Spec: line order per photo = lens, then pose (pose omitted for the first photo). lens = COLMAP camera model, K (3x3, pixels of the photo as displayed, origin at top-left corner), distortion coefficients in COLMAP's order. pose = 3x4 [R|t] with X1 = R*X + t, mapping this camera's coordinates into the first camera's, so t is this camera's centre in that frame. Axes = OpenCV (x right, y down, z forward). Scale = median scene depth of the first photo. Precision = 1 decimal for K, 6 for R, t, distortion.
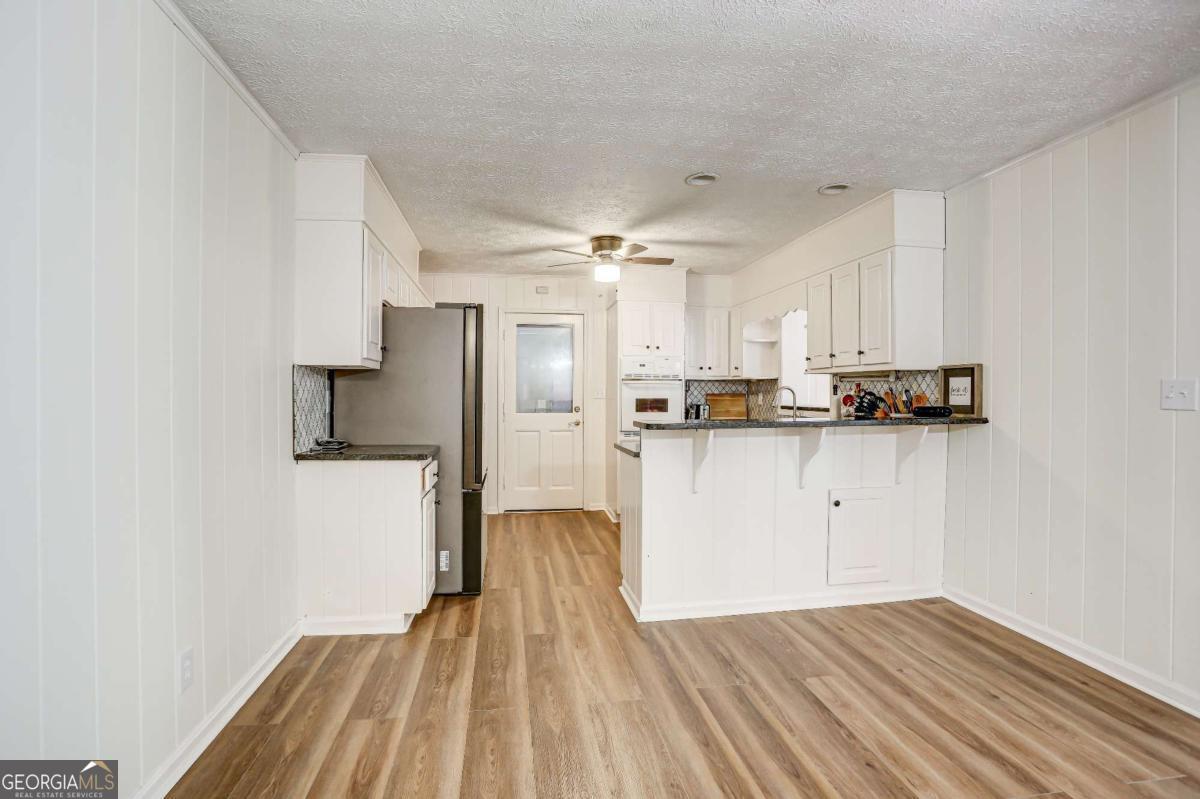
lens RADIAL K [[600.1, 0, 598.1], [0, 600.1, 398.0], [0, 0, 1]] dist [-0.081816, 0.037784]
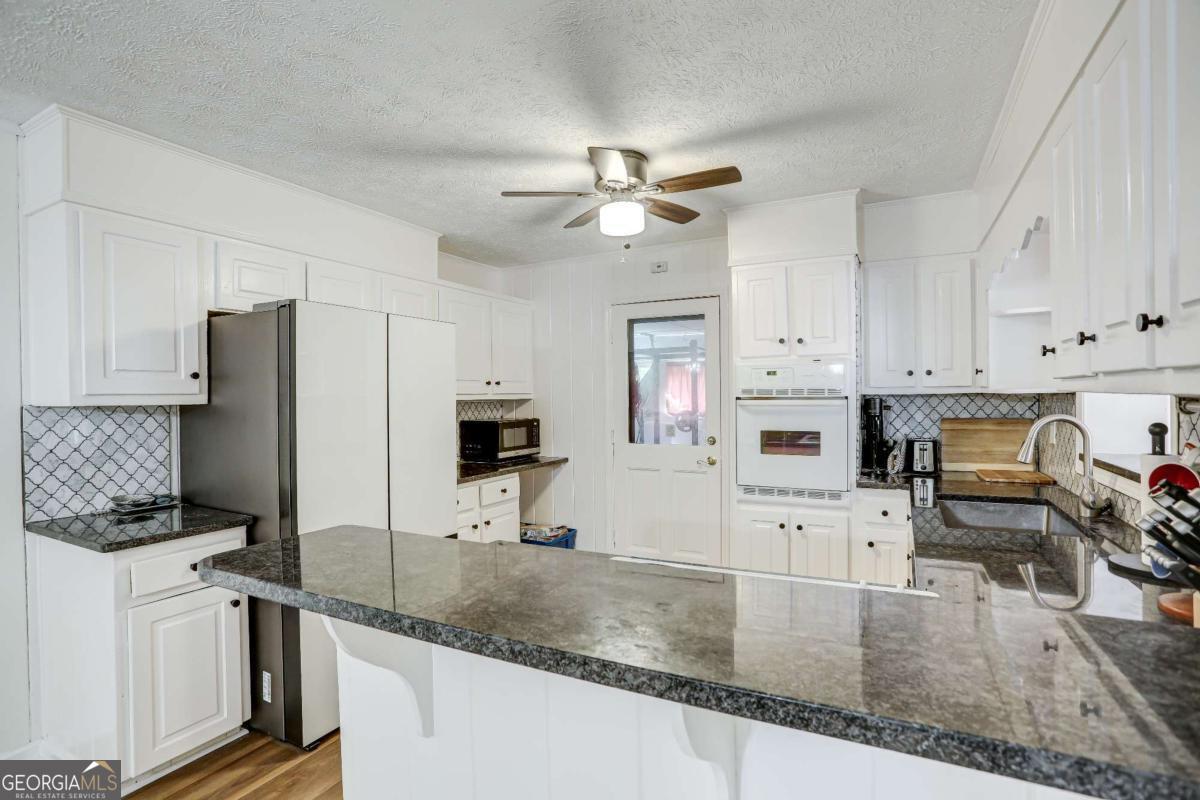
lens RADIAL K [[573.6, 0, 593.5], [0, 573.6, 398.0], [0, 0, 1]] dist [-0.078175, 0.036634]
pose [[0.800294, -0.009108, -0.599539, 0.264524], [0.007930, 0.999958, -0.004605, -0.029426], [0.599555, -0.001070, 0.800333, 0.456770]]
